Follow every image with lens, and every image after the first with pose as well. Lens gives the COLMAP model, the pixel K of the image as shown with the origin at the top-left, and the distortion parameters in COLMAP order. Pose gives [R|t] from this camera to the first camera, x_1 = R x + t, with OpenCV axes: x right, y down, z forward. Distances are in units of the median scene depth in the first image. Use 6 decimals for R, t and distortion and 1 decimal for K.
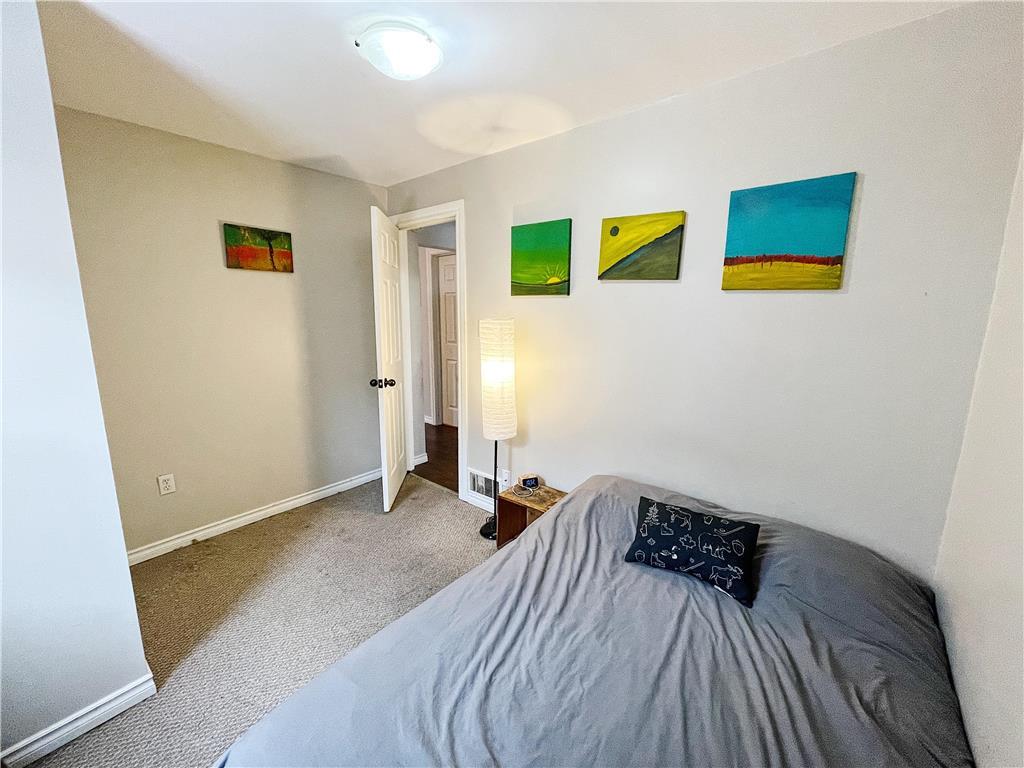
lens RADIAL K [[413.4, 0, 510.1], [0, 413.4, 384.7], [0, 0, 1]] dist [-0.003536, 0.001123]
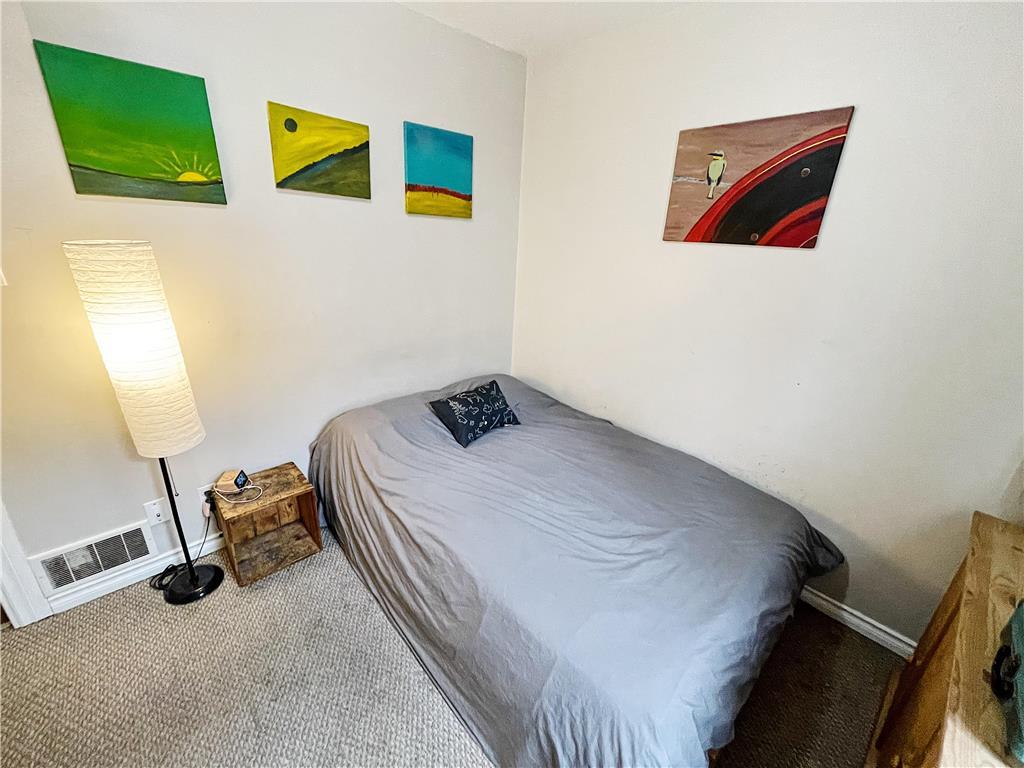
lens RADIAL K [[413.4, 0, 510.7], [0, 413.4, 380.0], [0, 0, 1]] dist [-0.003536, 0.001123]
pose [[0.135132, -0.334762, 0.932563, -0.645957], [0.143538, 0.937882, 0.315872, -0.108664], [-0.980376, 0.091174, 0.174789, 0.526129]]
